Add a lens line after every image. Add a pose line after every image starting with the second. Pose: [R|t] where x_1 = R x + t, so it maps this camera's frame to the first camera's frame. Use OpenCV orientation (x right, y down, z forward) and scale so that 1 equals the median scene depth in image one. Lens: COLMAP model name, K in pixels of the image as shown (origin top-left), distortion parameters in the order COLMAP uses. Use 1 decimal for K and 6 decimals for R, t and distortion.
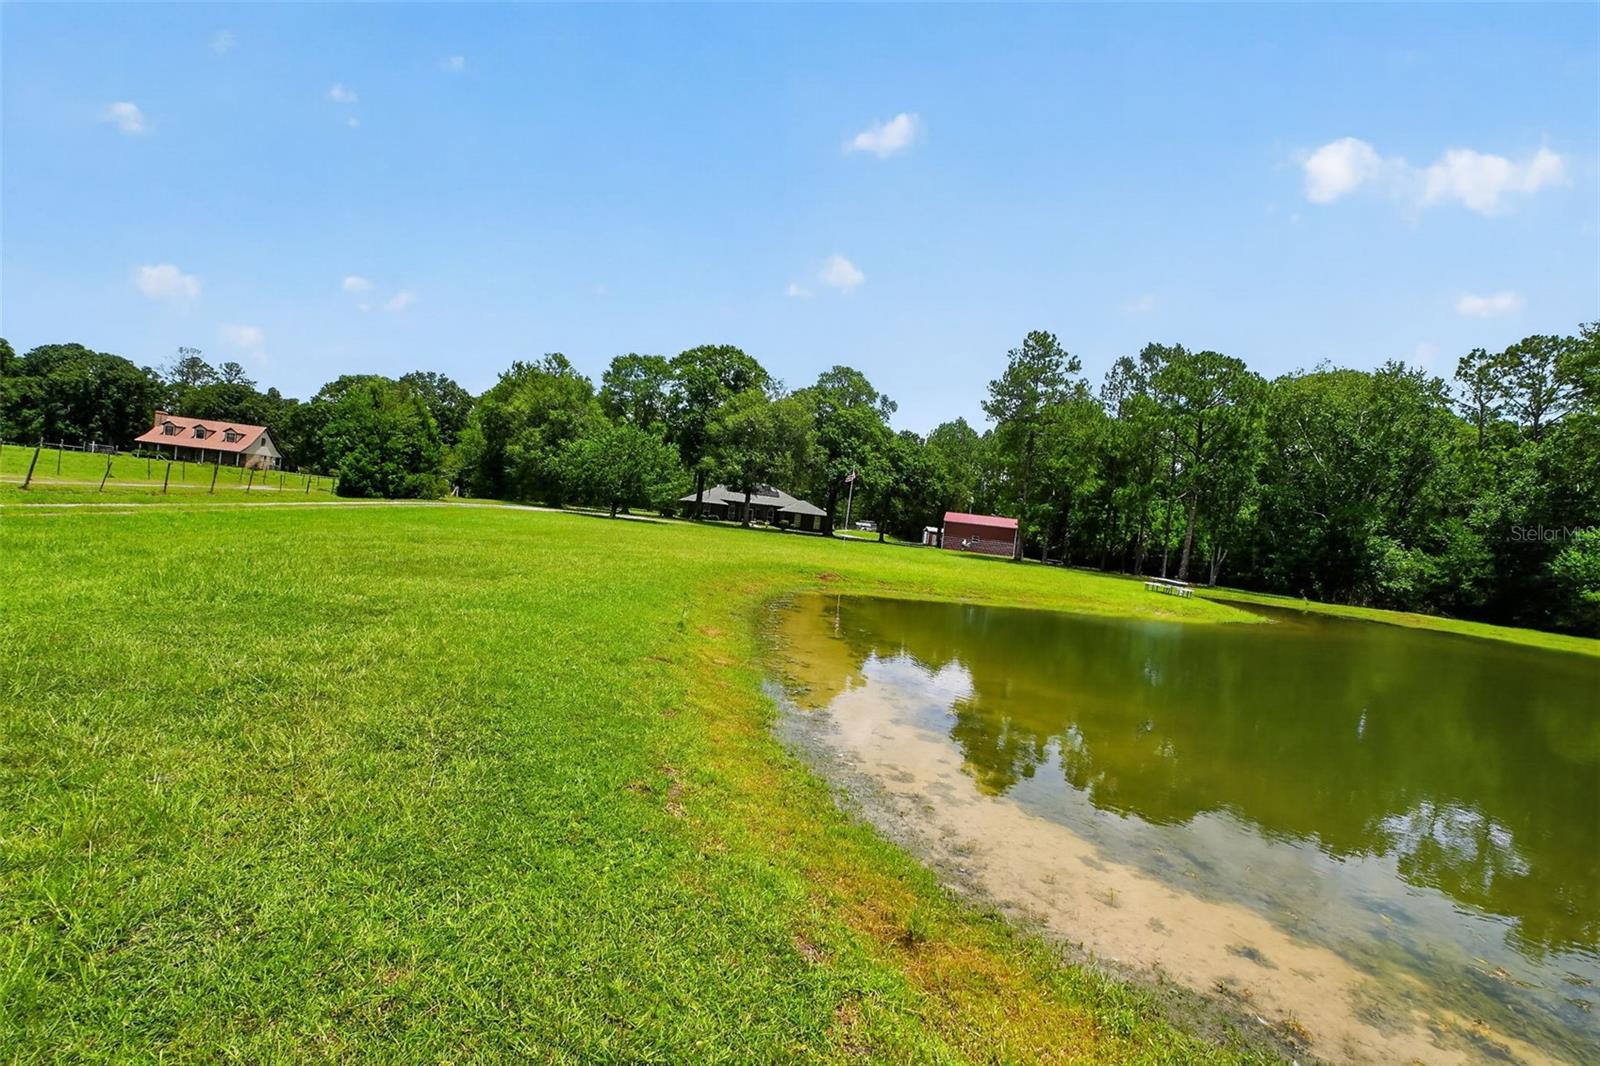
lens RADIAL K [[790.2, 0, 794.6], [0, 790.2, 541.2], [0, 0, 1]] dist [0.001723, 0.000215]
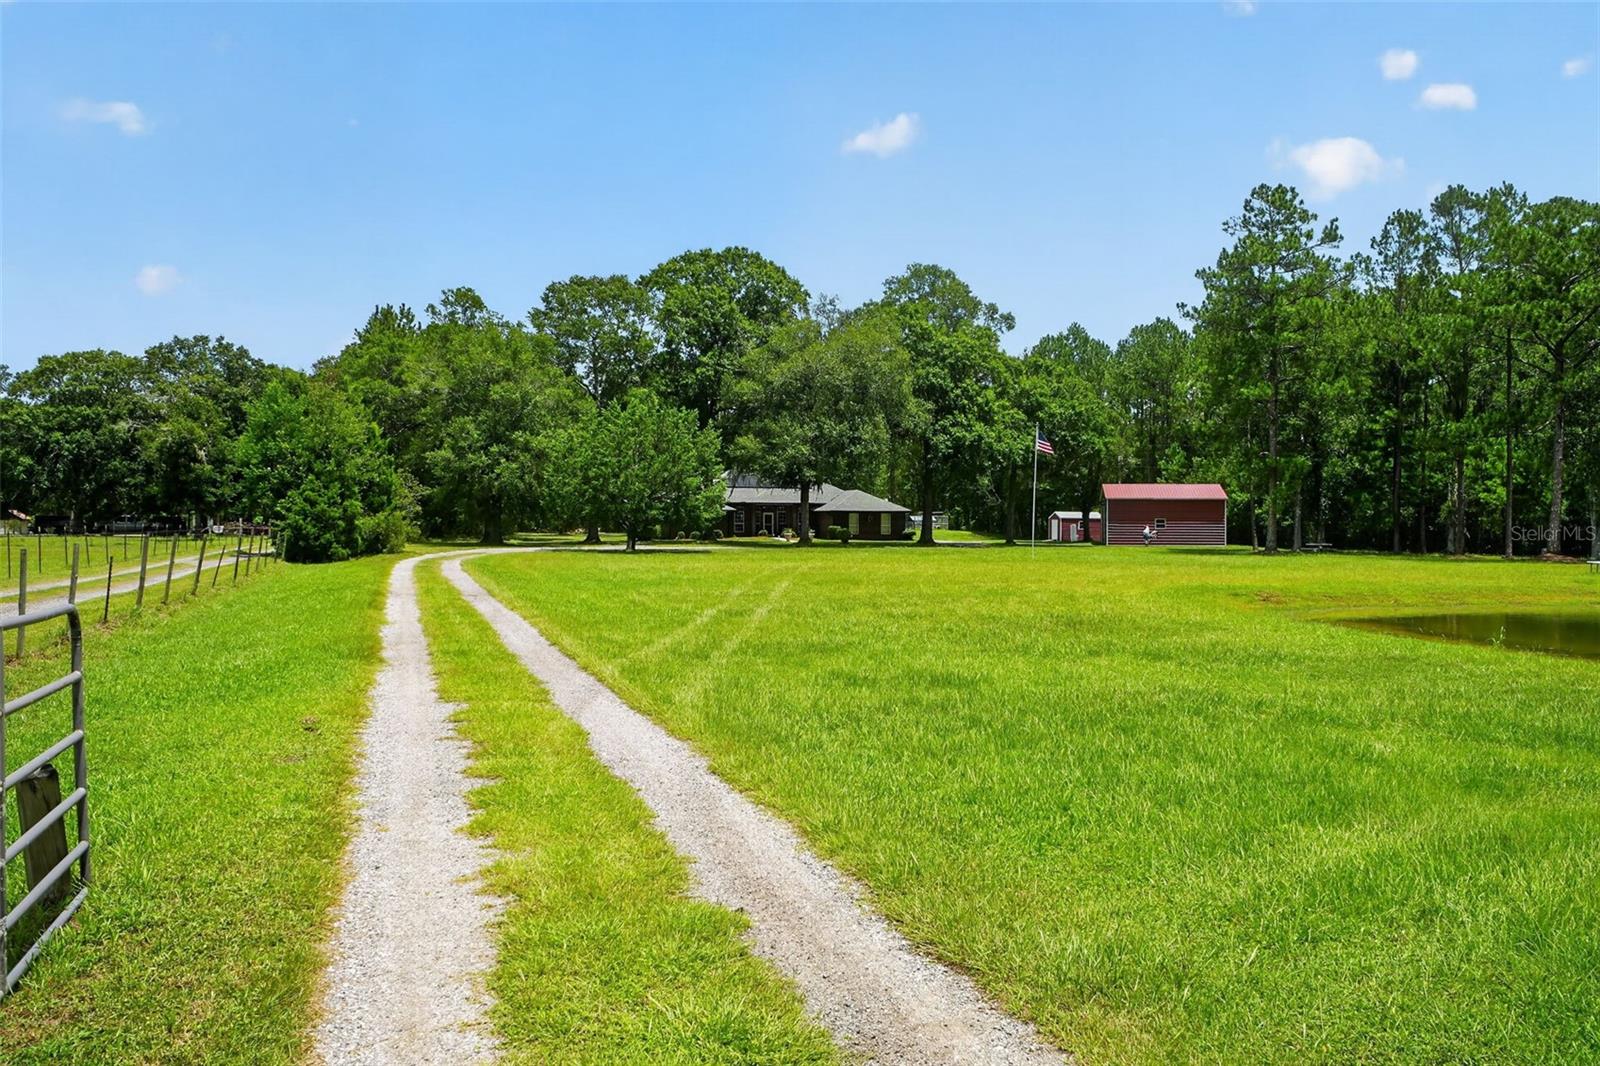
lens RADIAL K [[1407.4, 0, 800.0], [0, 1407.4, 533.0], [0, 0, 1]] dist [0.034192, 0.008516]
pose [[0.992788, -0.104766, 0.058275, -0.121388], [0.105694, 0.994313, -0.013054, -0.011654], [-0.056576, 0.019119, 0.998215, -0.075635]]
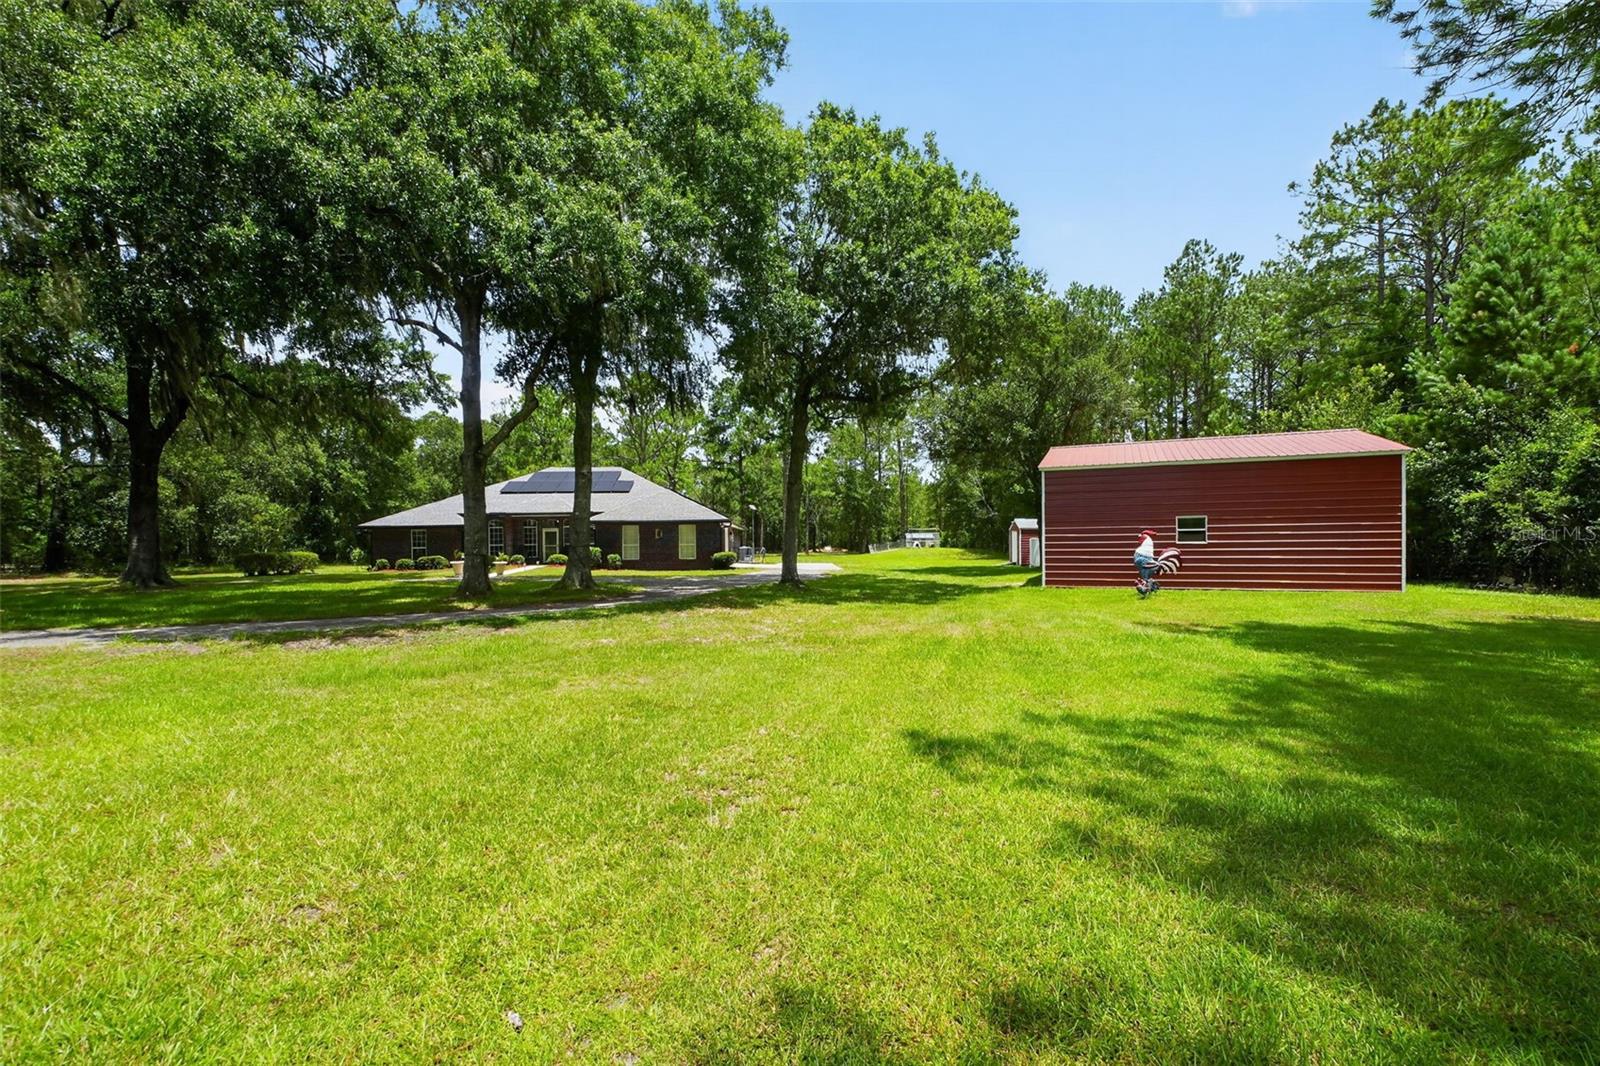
lens RADIAL K [[790.2, 0, 794.6], [0, 790.2, 541.2], [0, 0, 1]] dist [0.001723, 0.000215]
pose [[0.982673, -0.119910, -0.141336, 0.154762], [0.114956, 0.992451, -0.042739, -0.003416], [0.145394, 0.025751, 0.989039, 0.799004]]
